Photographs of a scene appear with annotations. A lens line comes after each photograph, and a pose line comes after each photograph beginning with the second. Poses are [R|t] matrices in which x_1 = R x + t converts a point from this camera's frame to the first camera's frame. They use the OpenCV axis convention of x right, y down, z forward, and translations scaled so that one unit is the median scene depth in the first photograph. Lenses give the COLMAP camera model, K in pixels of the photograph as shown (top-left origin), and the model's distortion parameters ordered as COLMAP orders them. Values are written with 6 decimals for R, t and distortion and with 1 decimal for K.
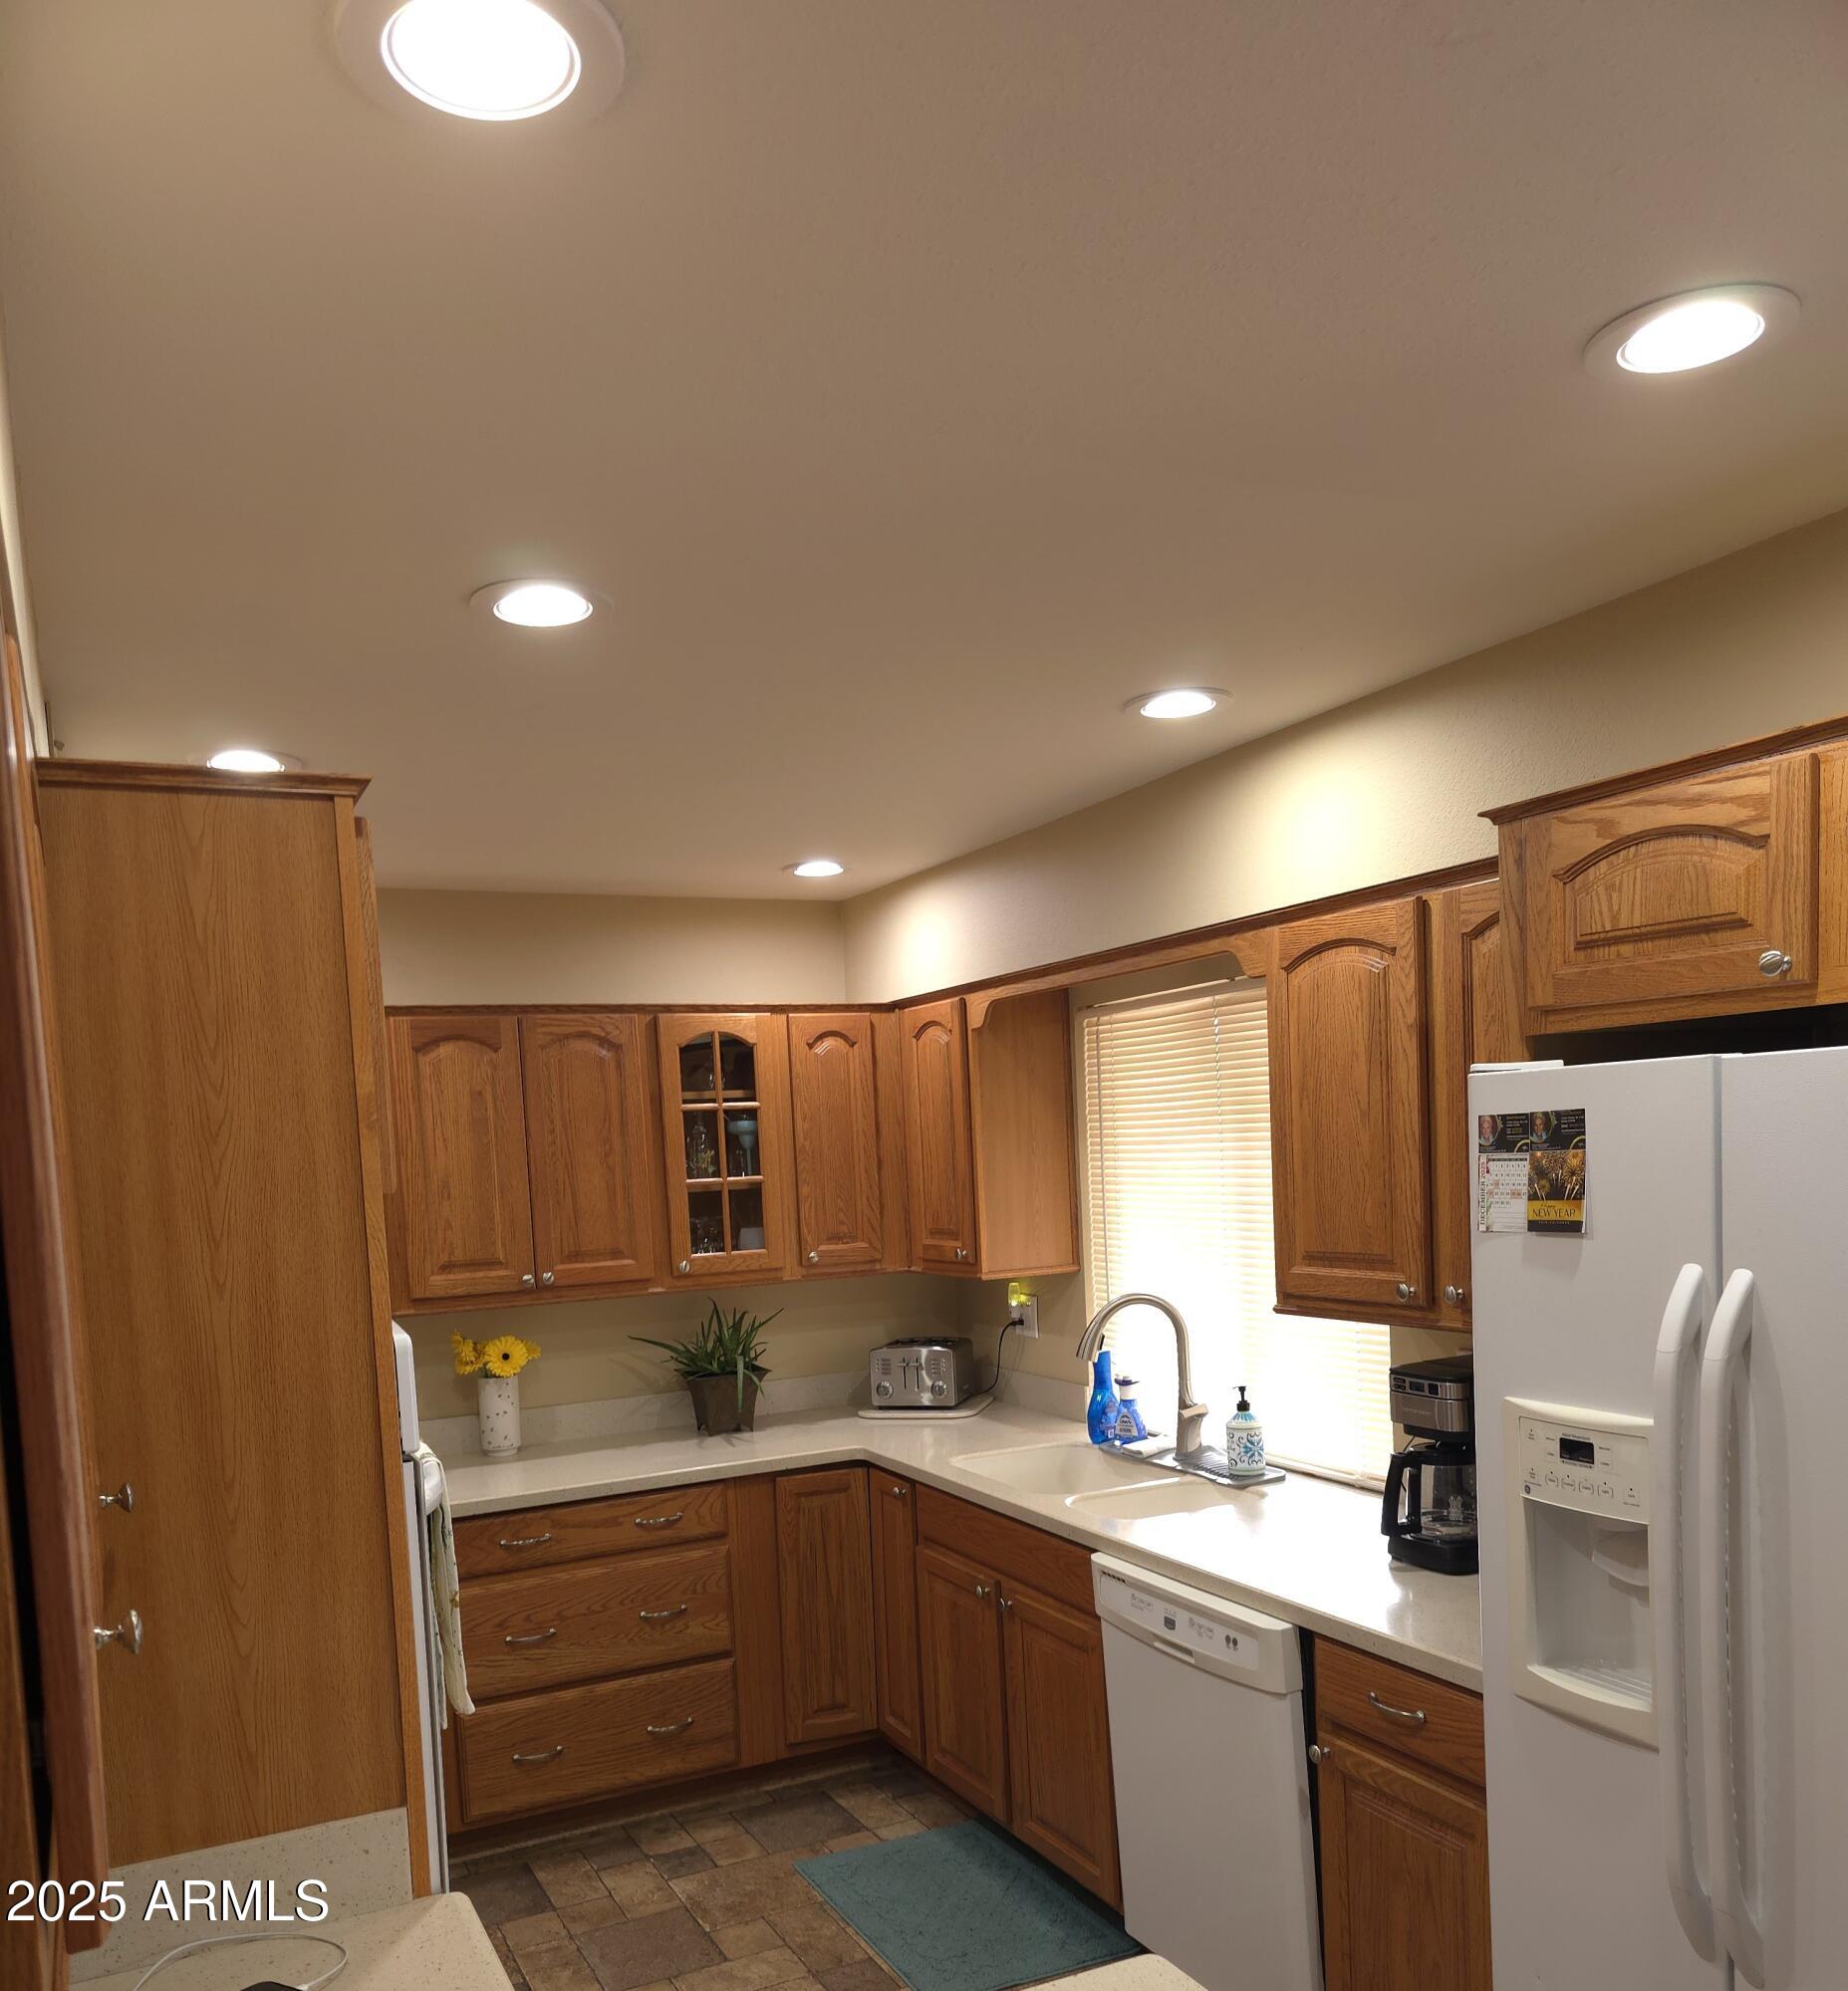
lens RADIAL K [[1620.9, 0, 923.0], [0, 1620.9, 1228.2], [0, 0, 1]] dist [0.049057, -0.005246]
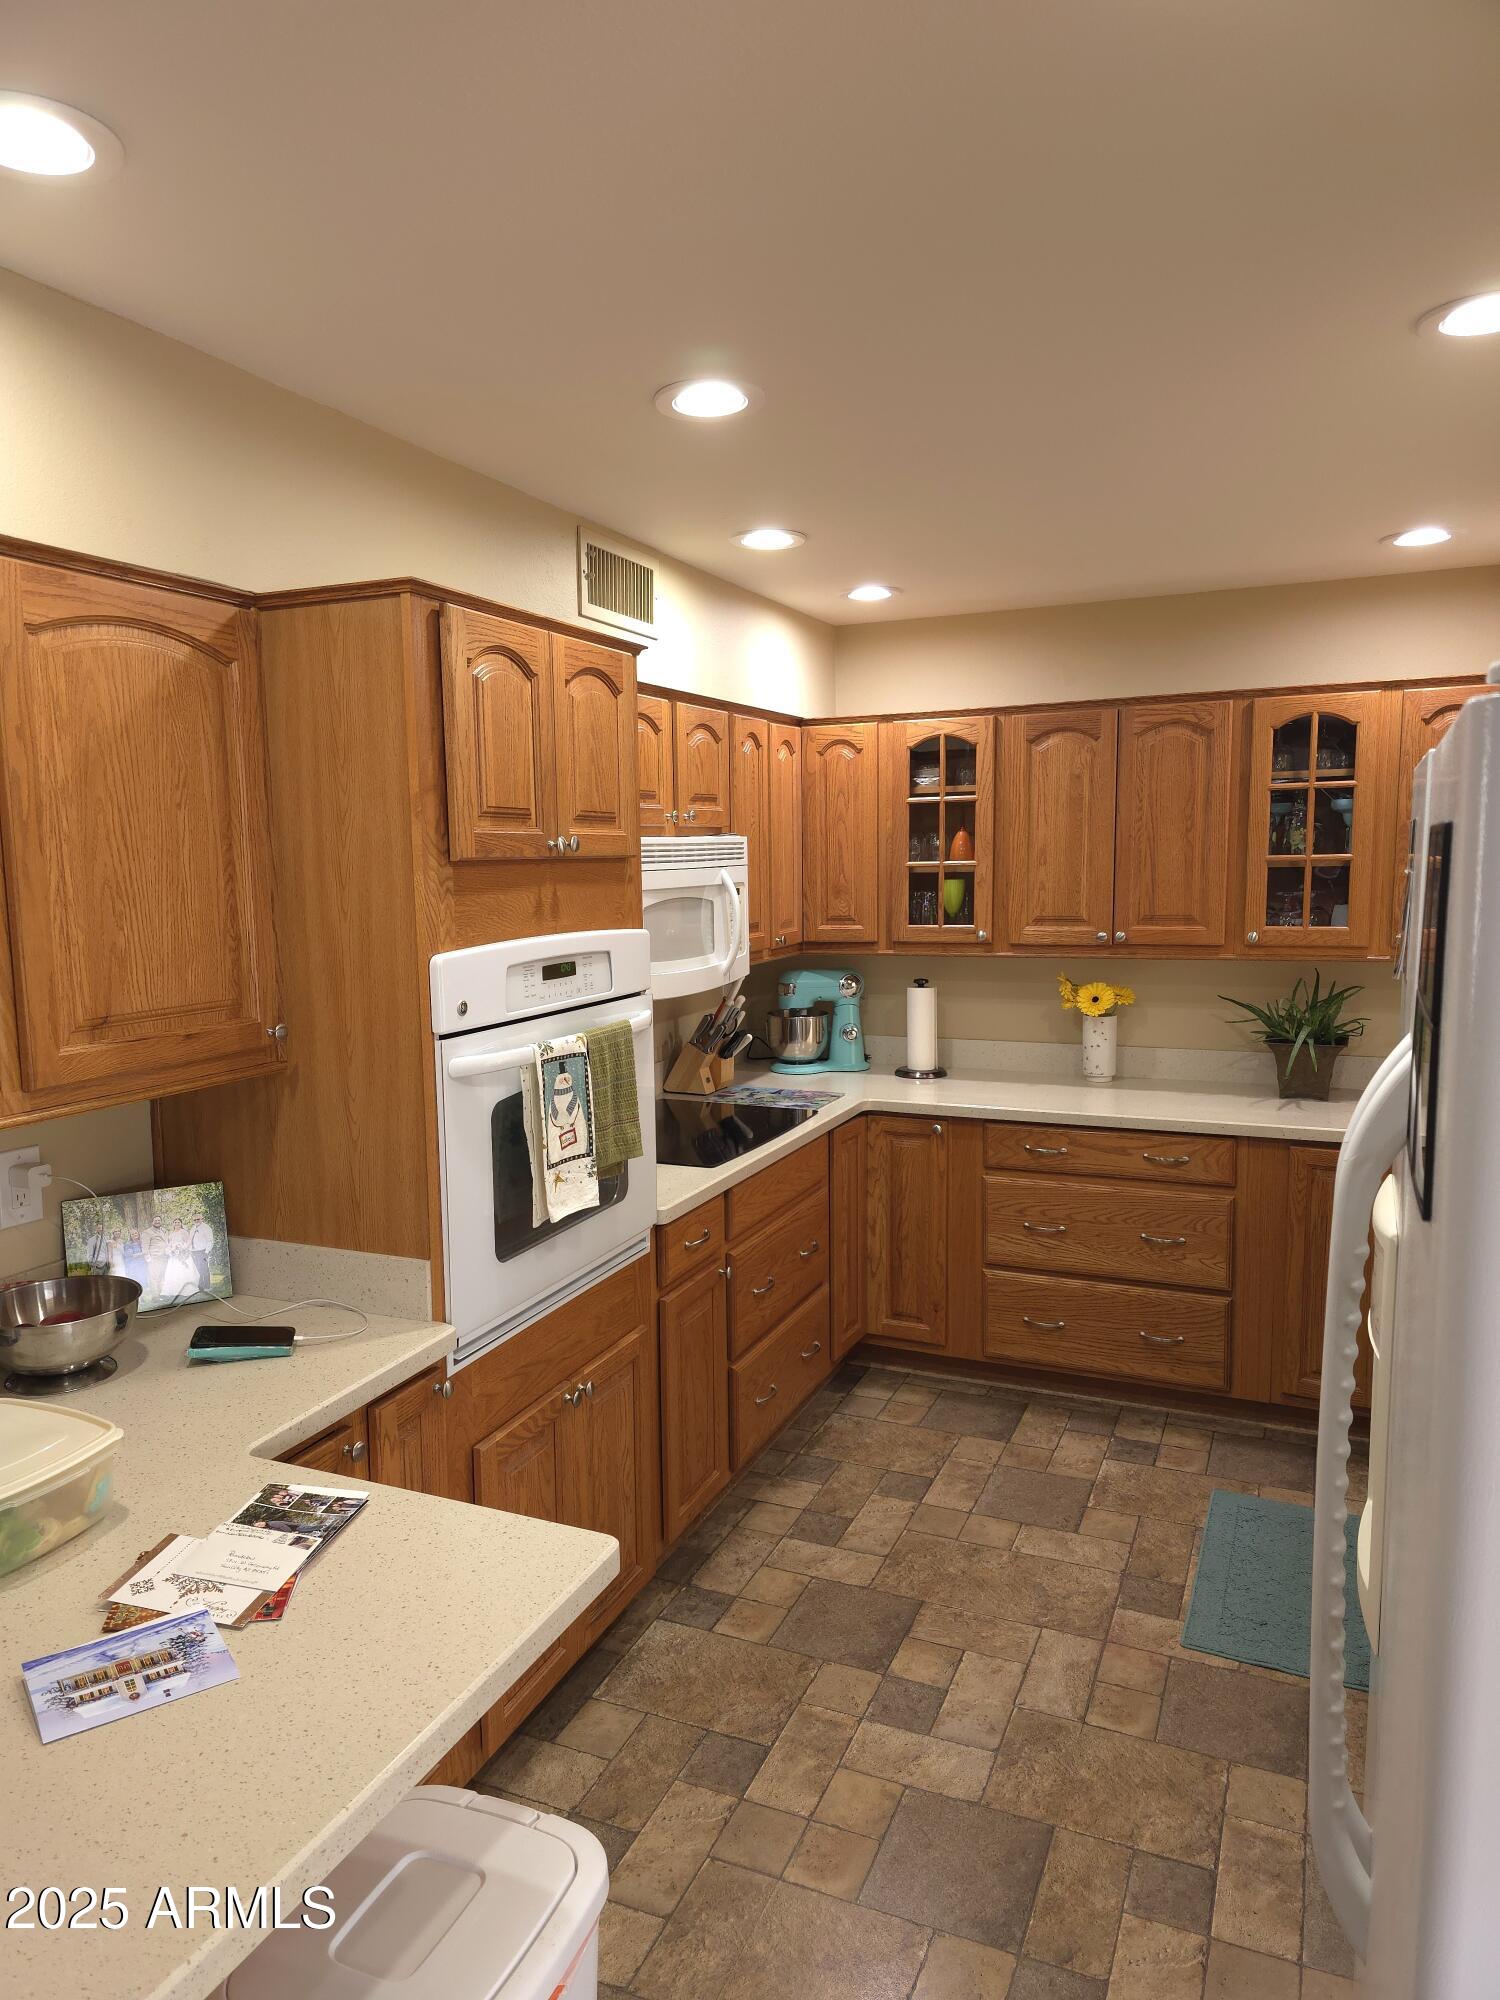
lens RADIAL K [[1341.2, 0, 750.0], [0, 1341.2, 1000.0], [0, 0, 1]] dist [0.079714, -0.093531]
pose [[0.645824, 0.121181, -0.753808, 0.334225], [-0.052267, 0.992025, 0.114697, -0.021276], [0.761695, -0.034675, 0.647007, 0.172848]]
